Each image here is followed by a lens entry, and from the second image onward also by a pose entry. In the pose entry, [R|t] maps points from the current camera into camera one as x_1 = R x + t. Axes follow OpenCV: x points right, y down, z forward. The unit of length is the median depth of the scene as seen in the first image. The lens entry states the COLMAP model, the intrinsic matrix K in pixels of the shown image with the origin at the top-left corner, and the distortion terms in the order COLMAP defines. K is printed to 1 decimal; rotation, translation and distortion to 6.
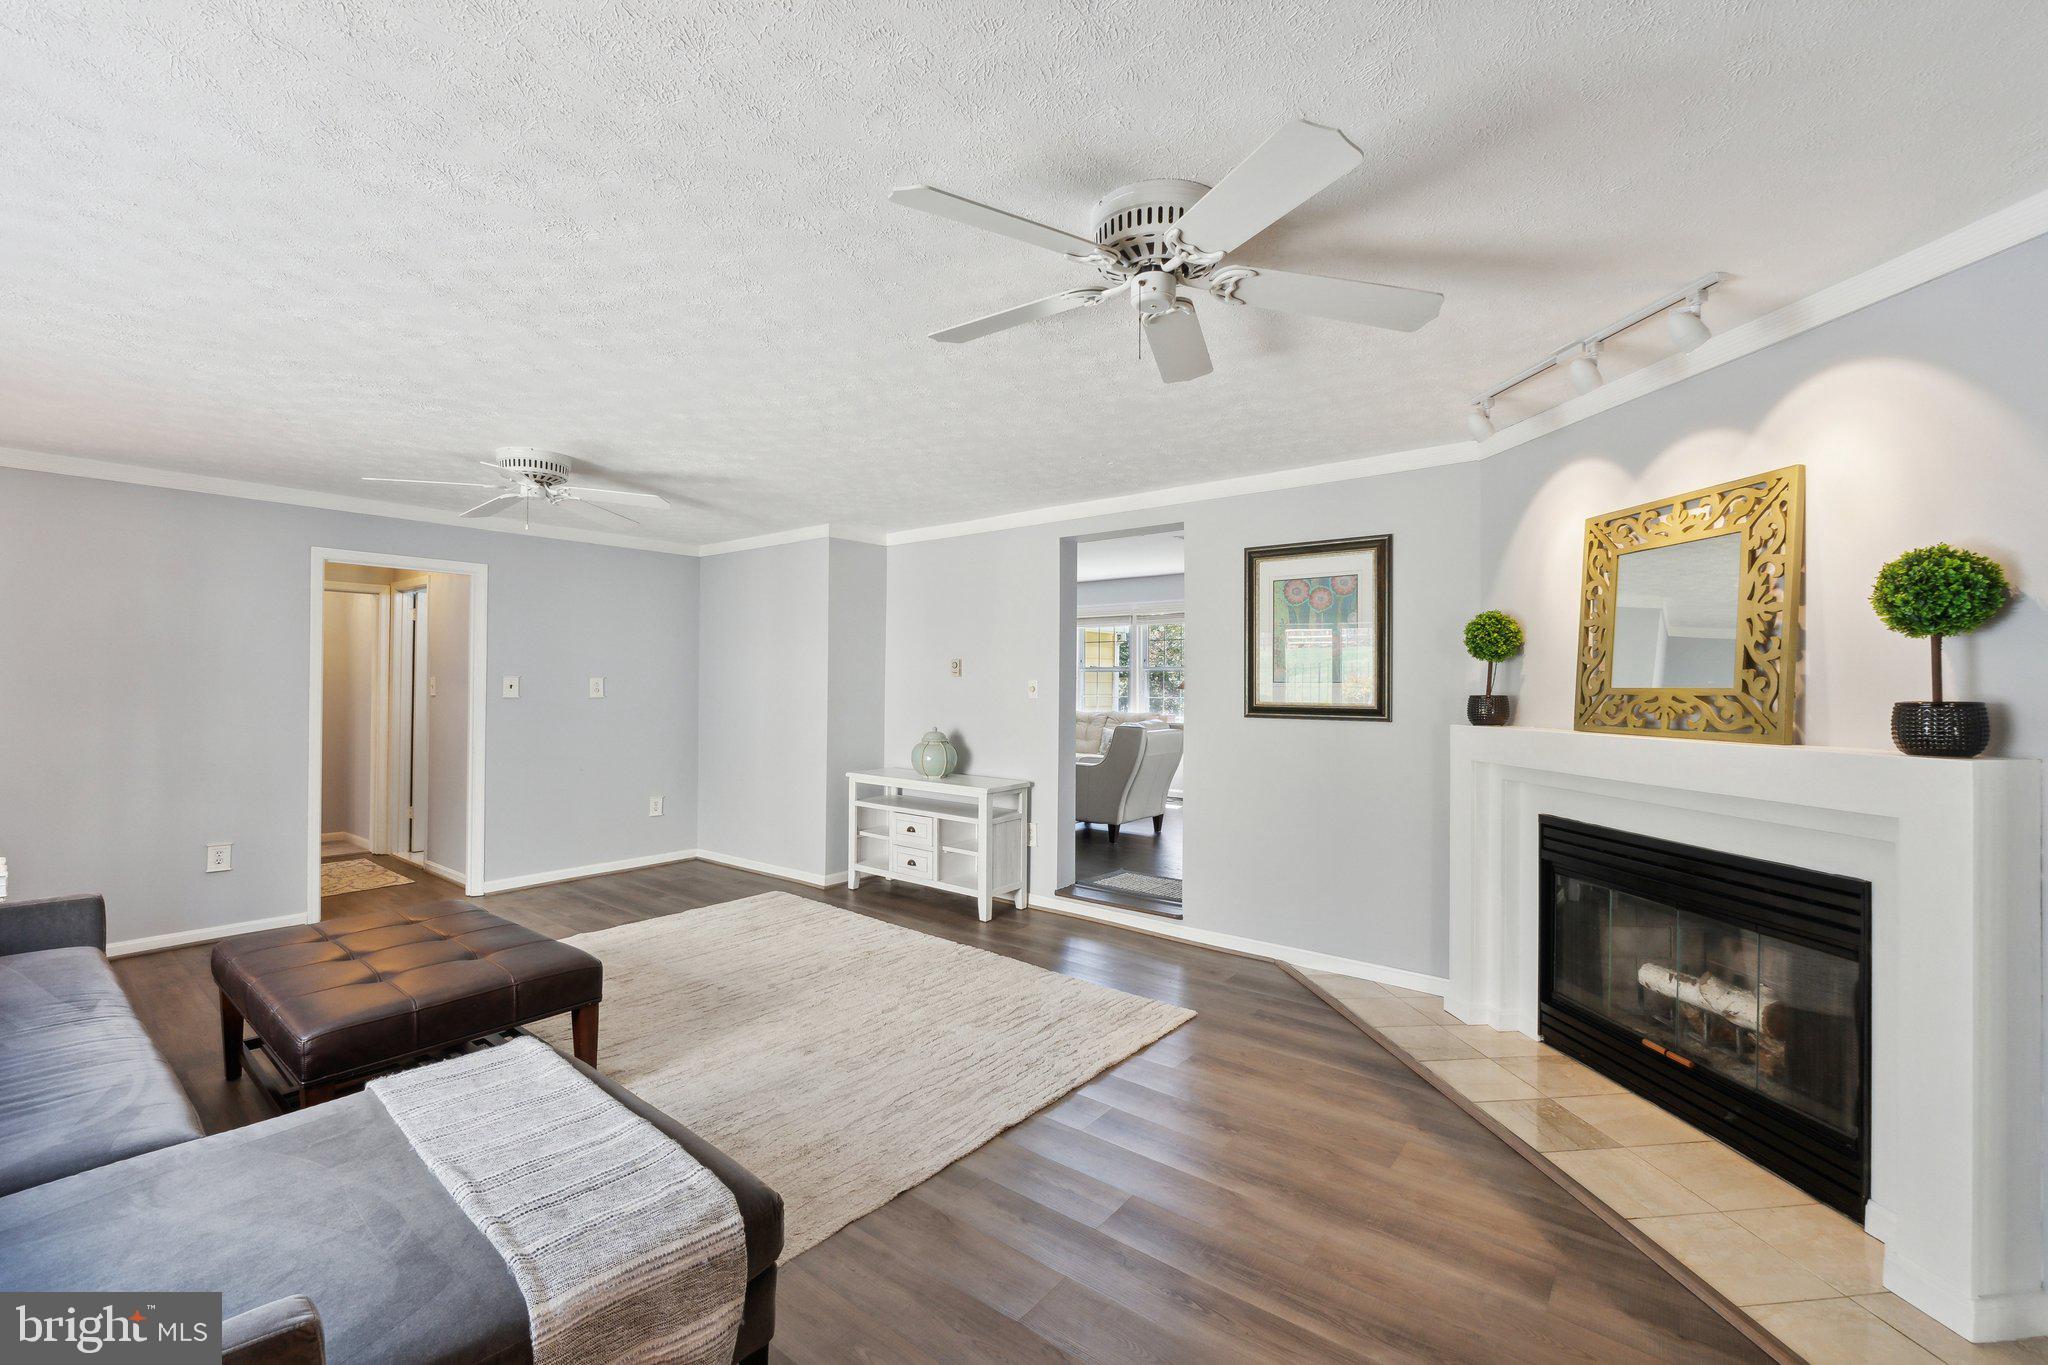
lens RADIAL K [[868.6, 0, 1019.6], [0, 868.6, 683.2], [0, 0, 1]] dist [-0.011638, -0.000157]
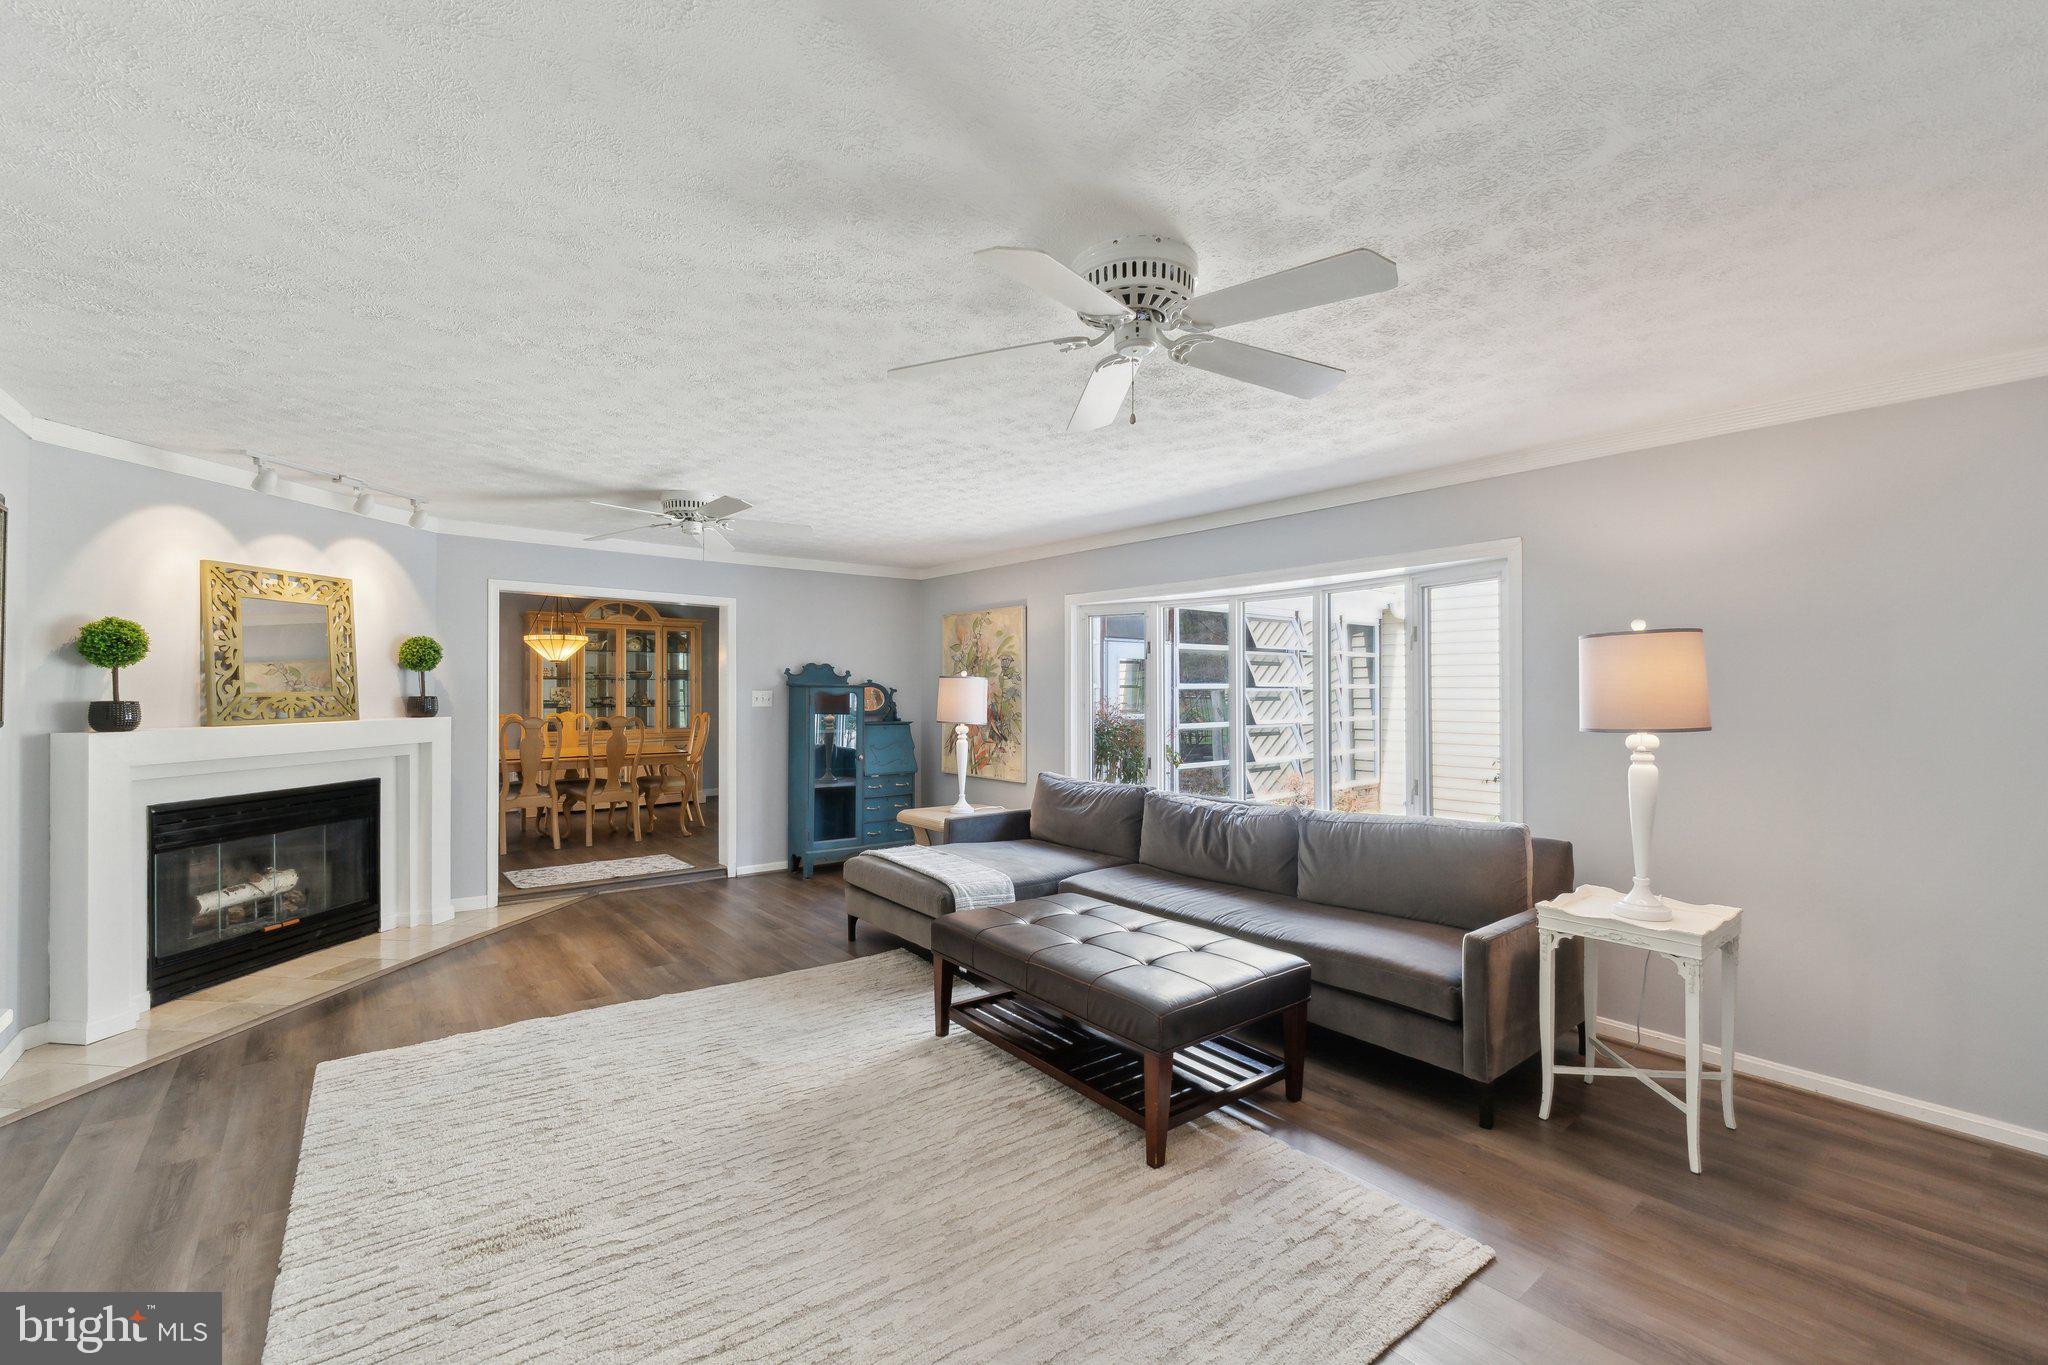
lens RADIAL K [[868.6, 0, 1015.4], [0, 868.6, 683.7], [0, 0, 1]] dist [-0.011638, -0.000157]
pose [[-0.975562, 0.000060, 0.219725, -0.841174], [-0.001187, 0.999984, -0.005544, -0.002100], [-0.219722, -0.005670, -0.975546, 2.105604]]
